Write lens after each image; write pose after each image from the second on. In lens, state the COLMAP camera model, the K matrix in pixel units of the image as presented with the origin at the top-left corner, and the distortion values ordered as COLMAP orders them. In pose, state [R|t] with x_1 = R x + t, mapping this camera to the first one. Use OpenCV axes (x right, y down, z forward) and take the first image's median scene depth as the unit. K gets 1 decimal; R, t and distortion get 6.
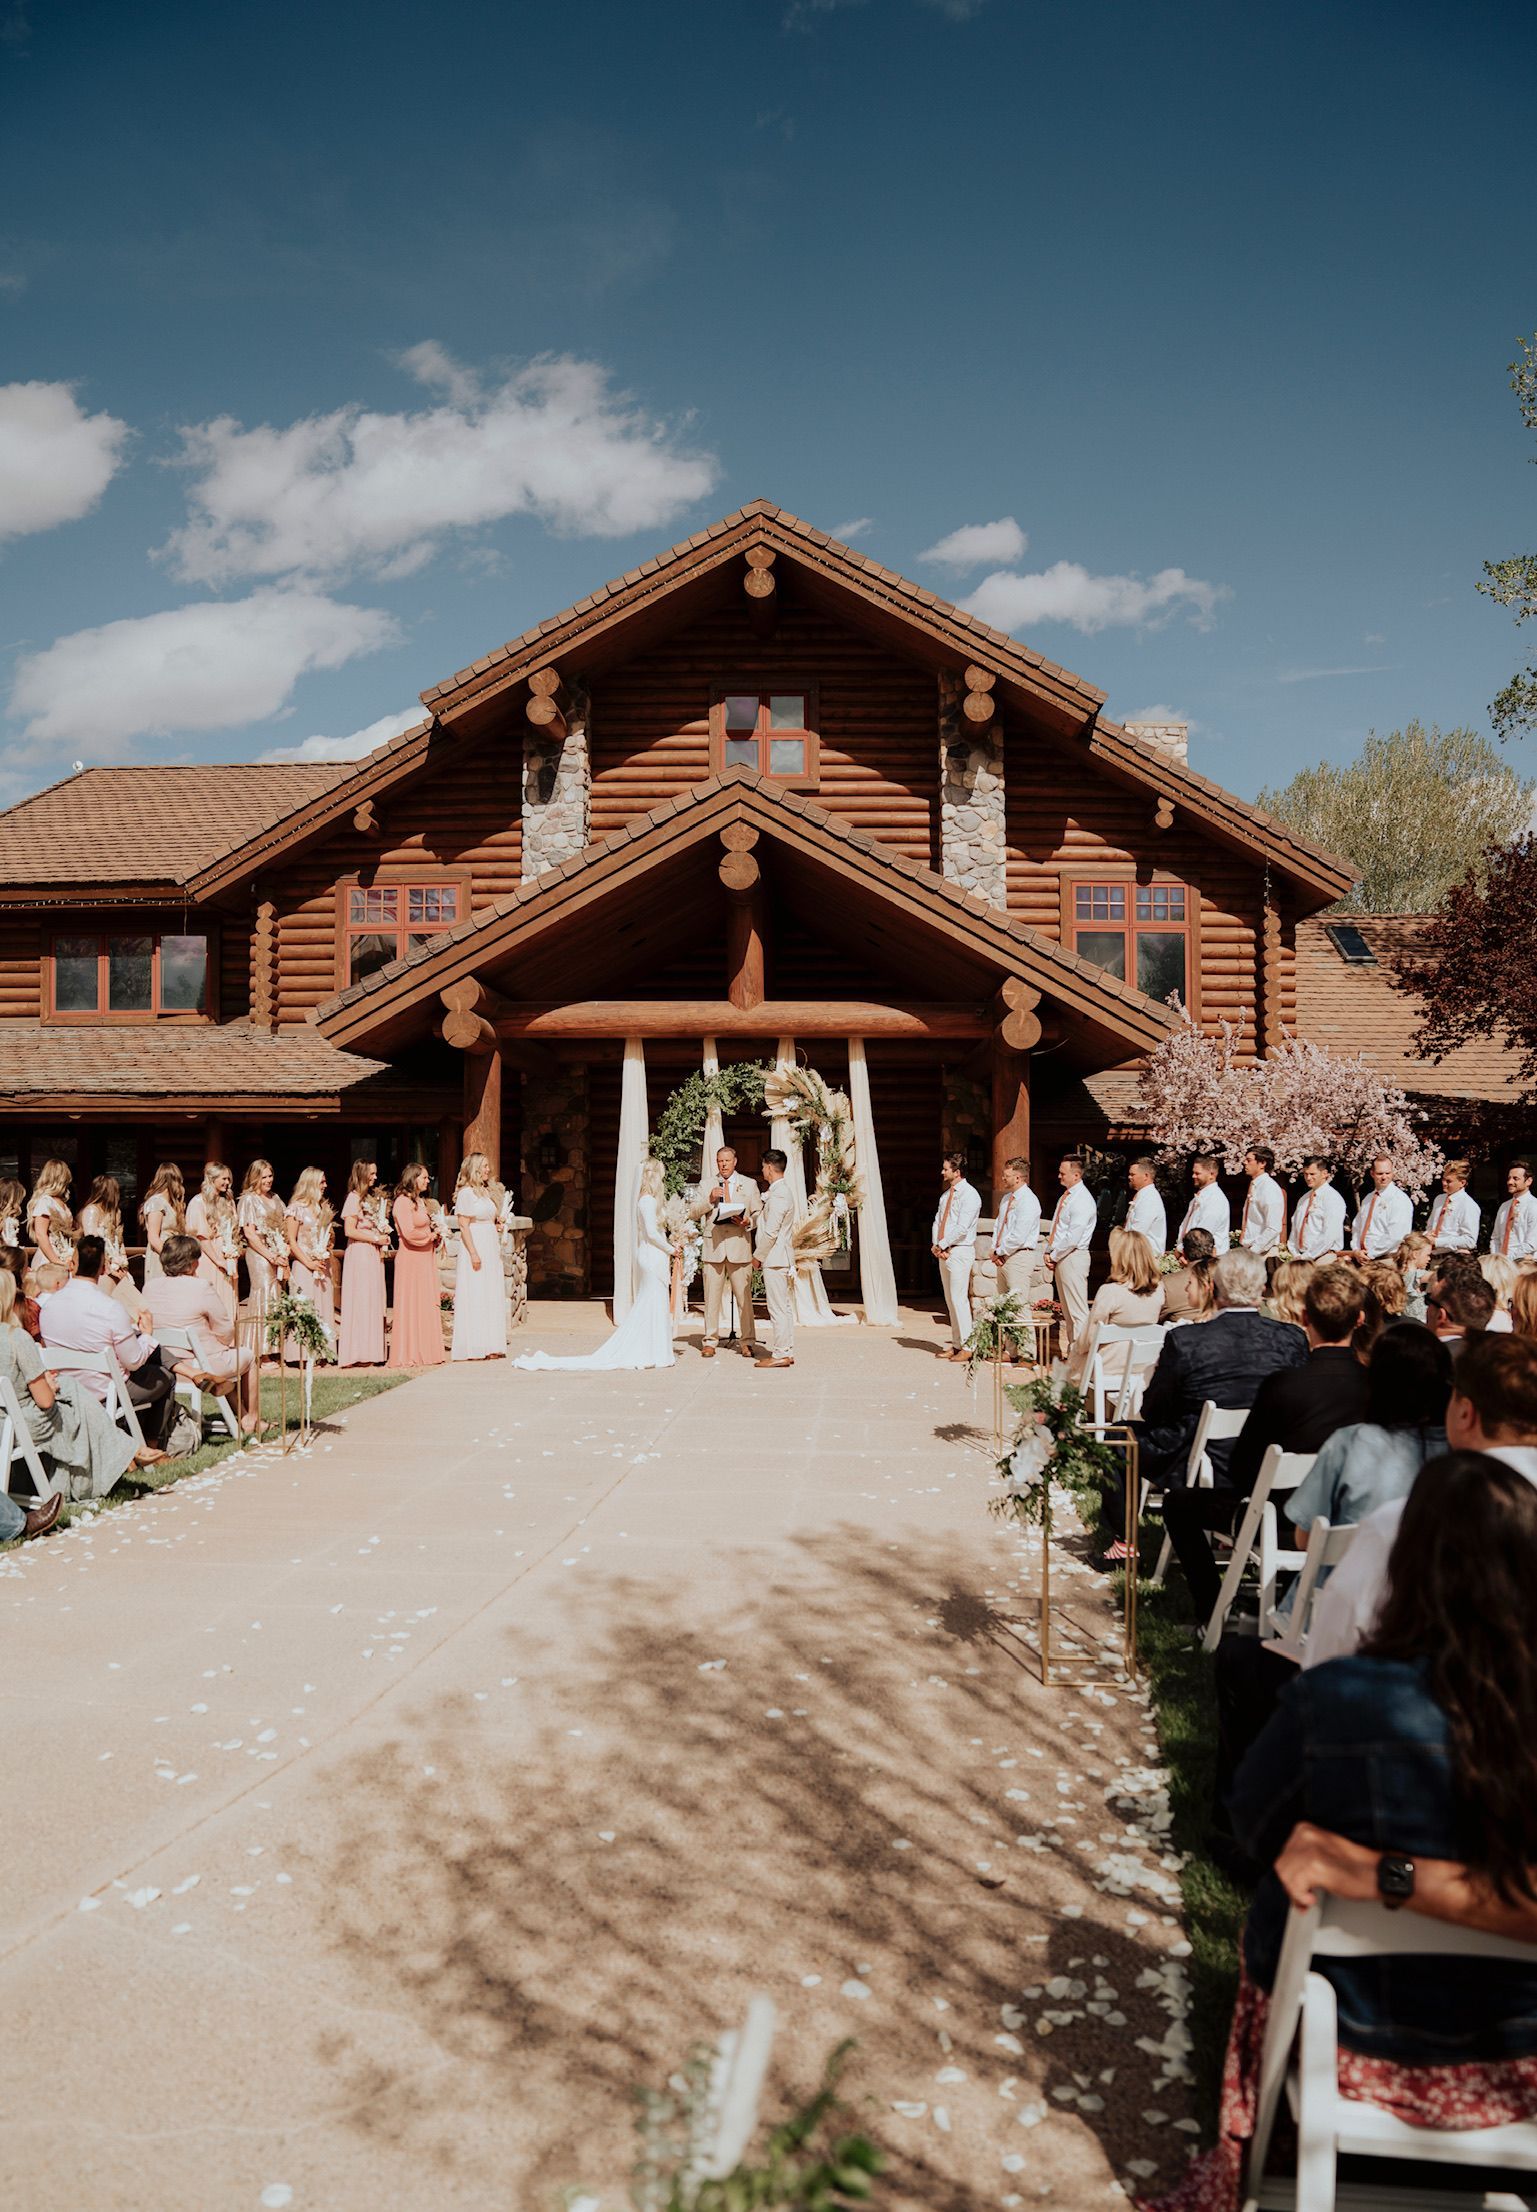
lens RADIAL K [[2766.9, 0, 763.7], [0, 2766.9, 1155.8], [0, 0, 1]] dist [-0.084804, 0.524181]
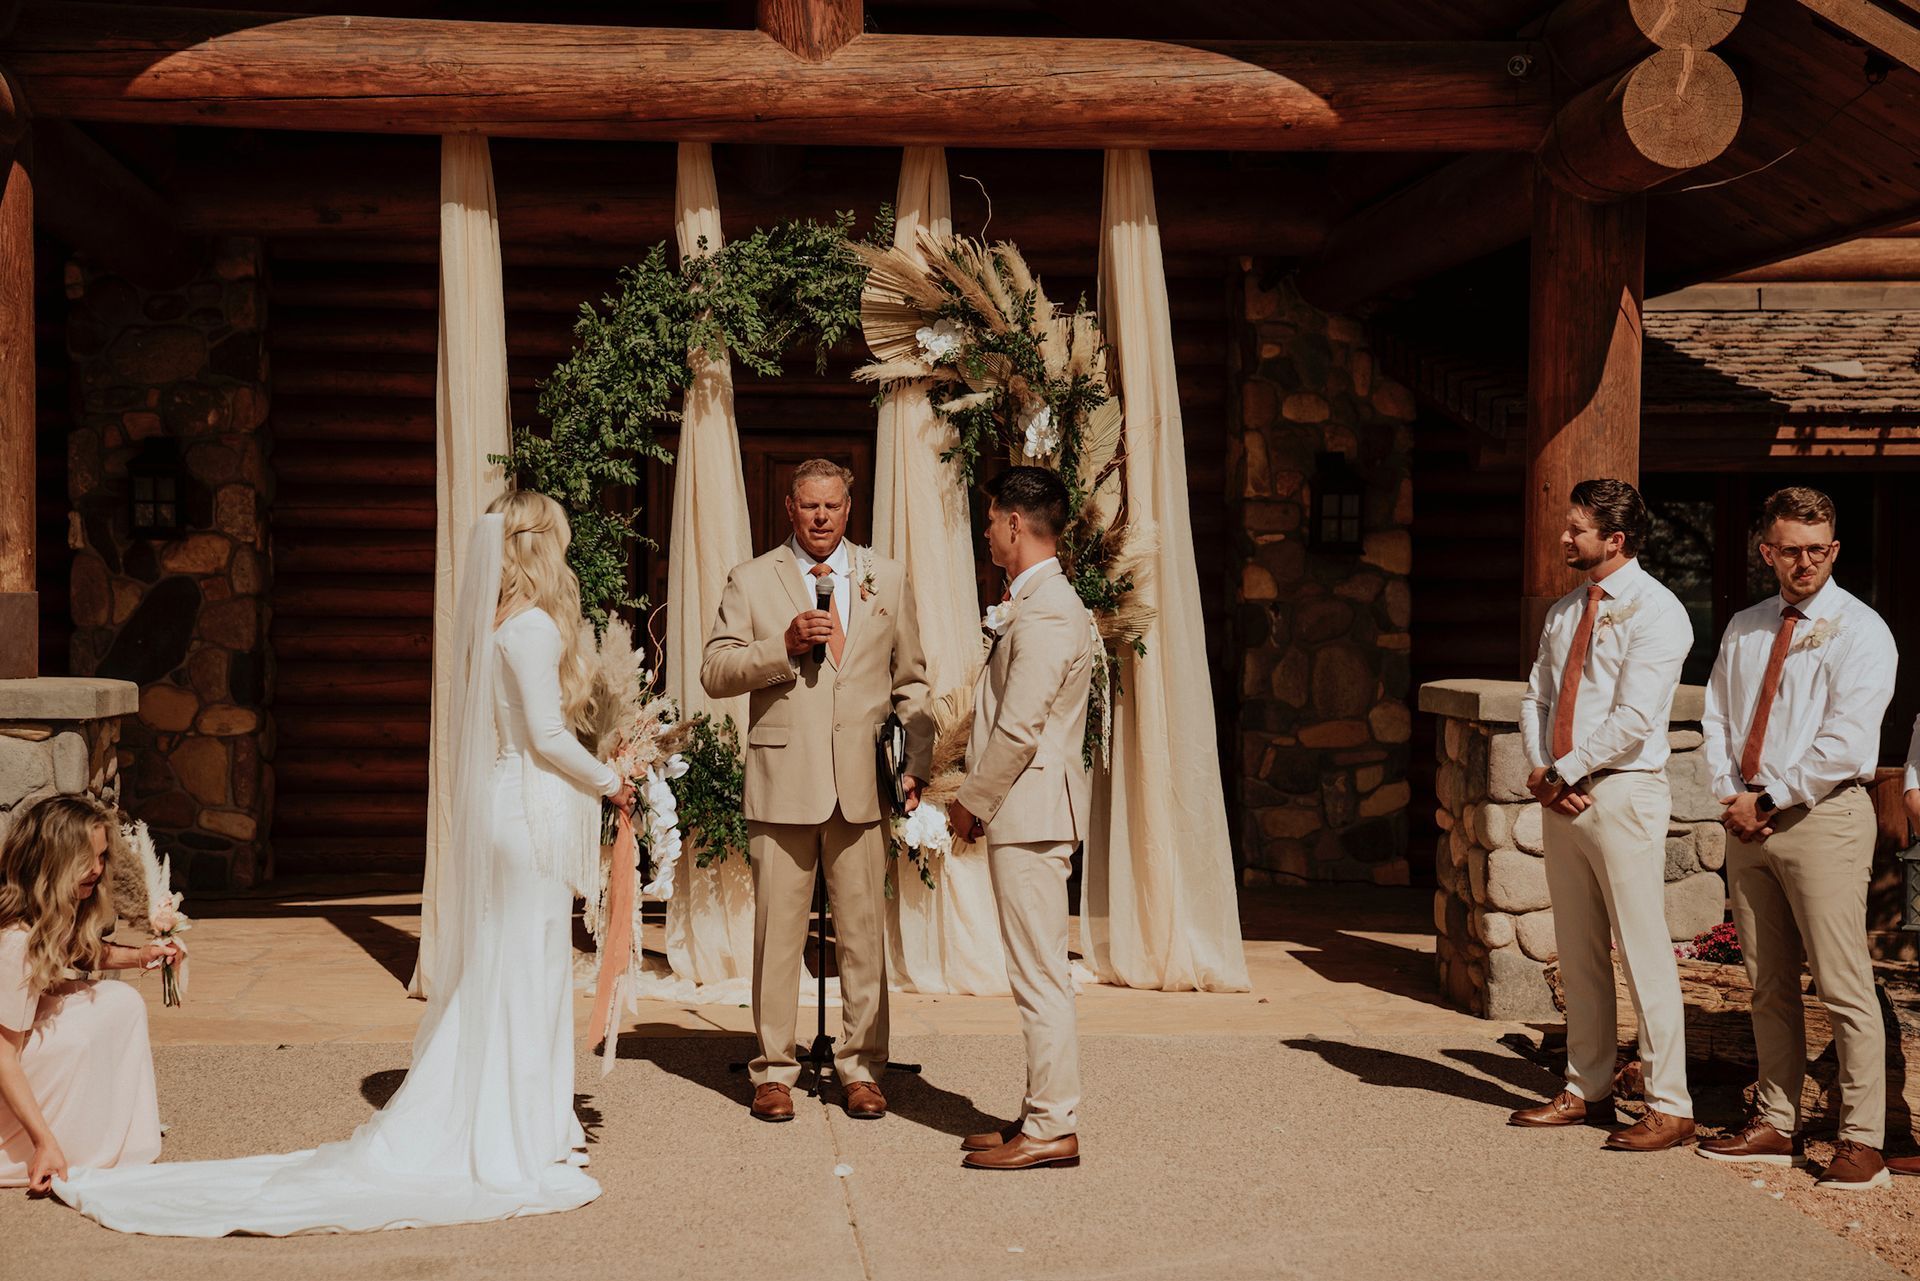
lens RADIAL K [[4143.1, 0, 993.2], [0, 4143.1, 664.1], [0, 0, 1]] dist [0.494717, 0.686826]
pose [[0.985947, -0.002678, 0.167037, -0.068817], [-0.001644, 0.999667, 0.025734, 0.007339], [-0.167051, -0.025647, 0.985615, 0.492811]]
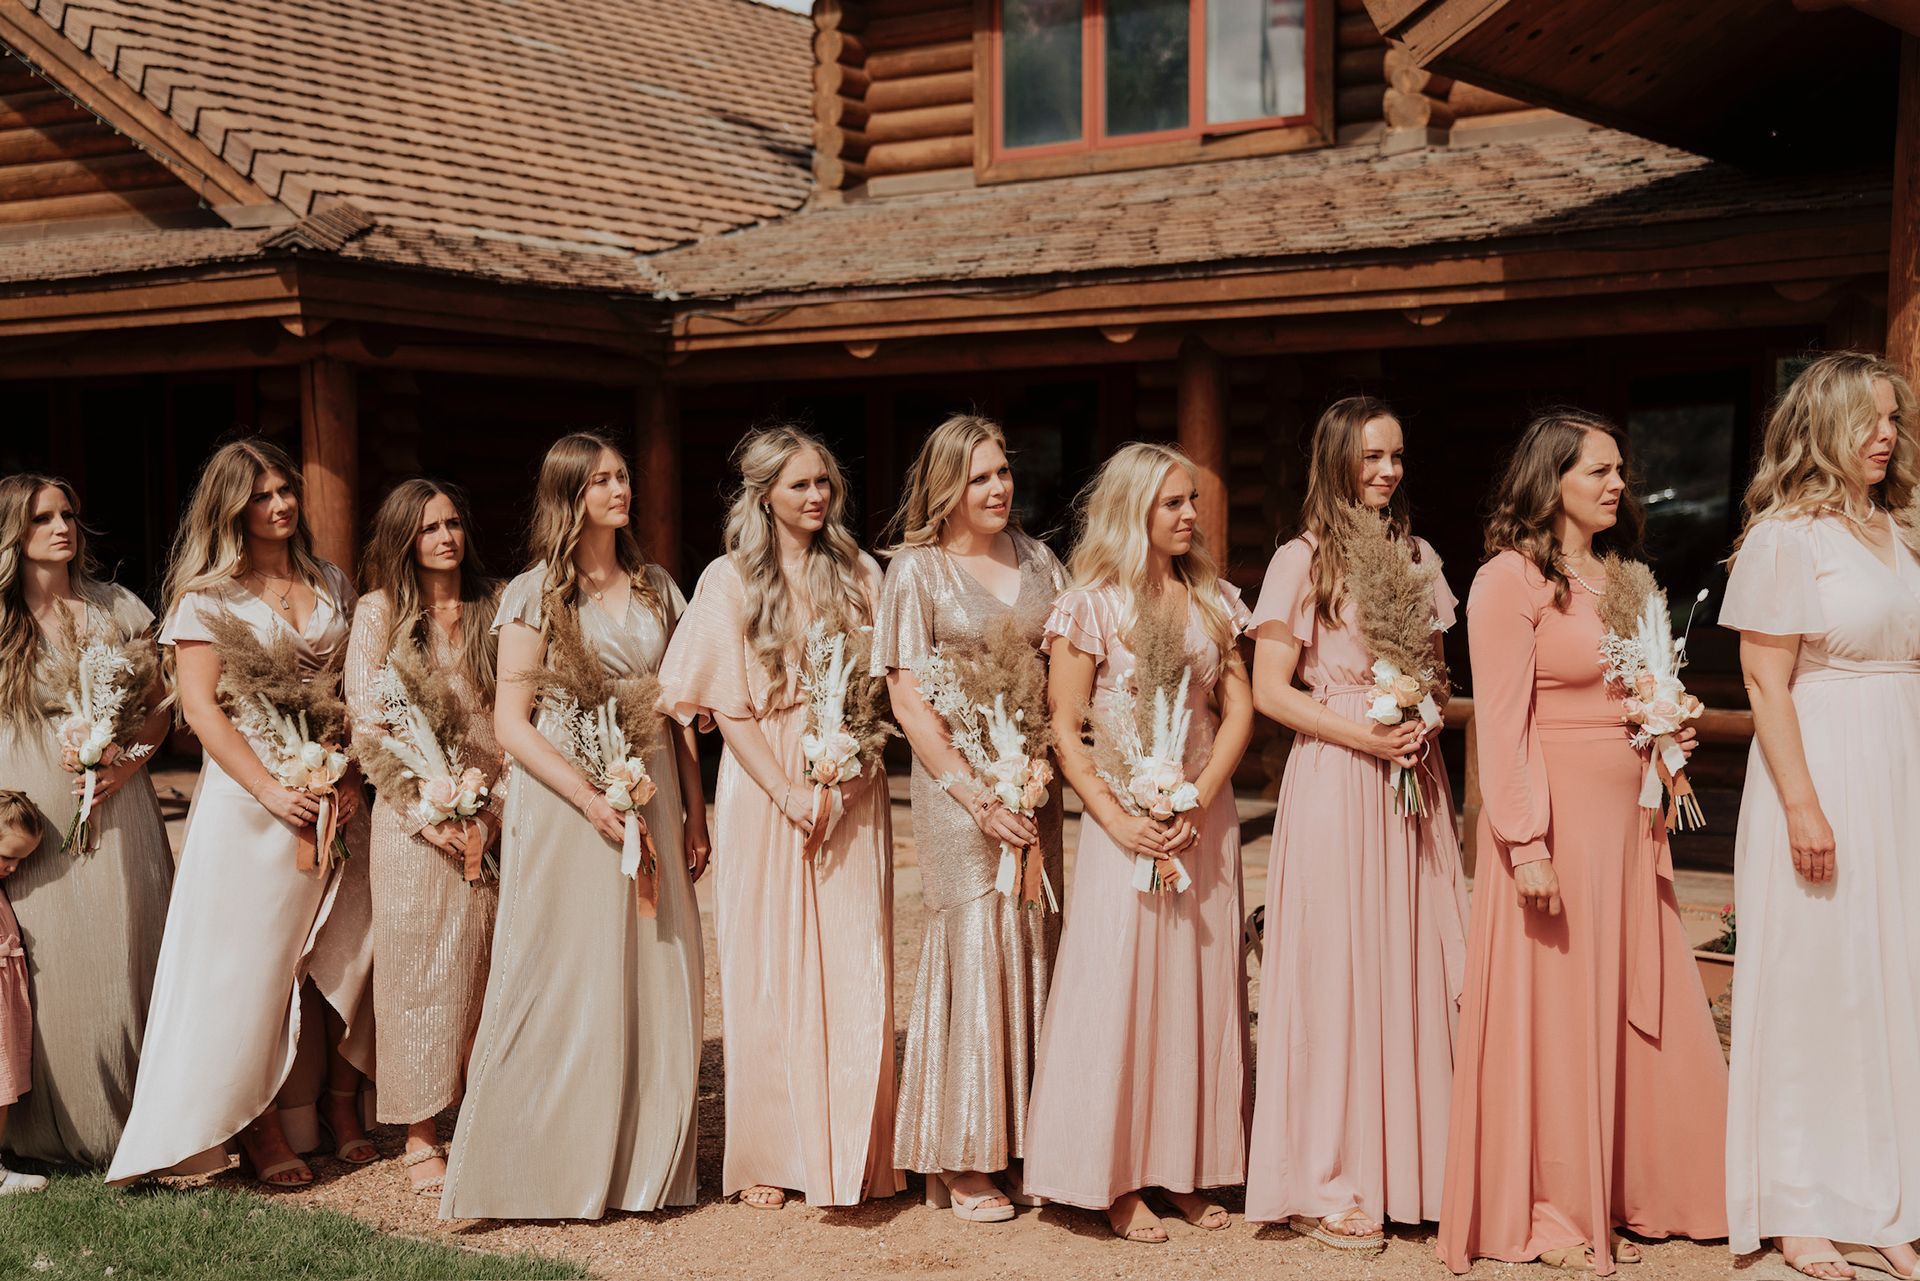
lens RADIAL K [[2322.7, 0, 962.7], [0, 2322.7, 691.8], [0, 0, 1]] dist [0.000765, -0.021964]
pose [[0.840998, 0.025142, -0.540454, -0.054223], [0.018494, 0.997000, 0.075160, 0.009850], [0.540722, -0.073204, 0.838010, 0.730950]]
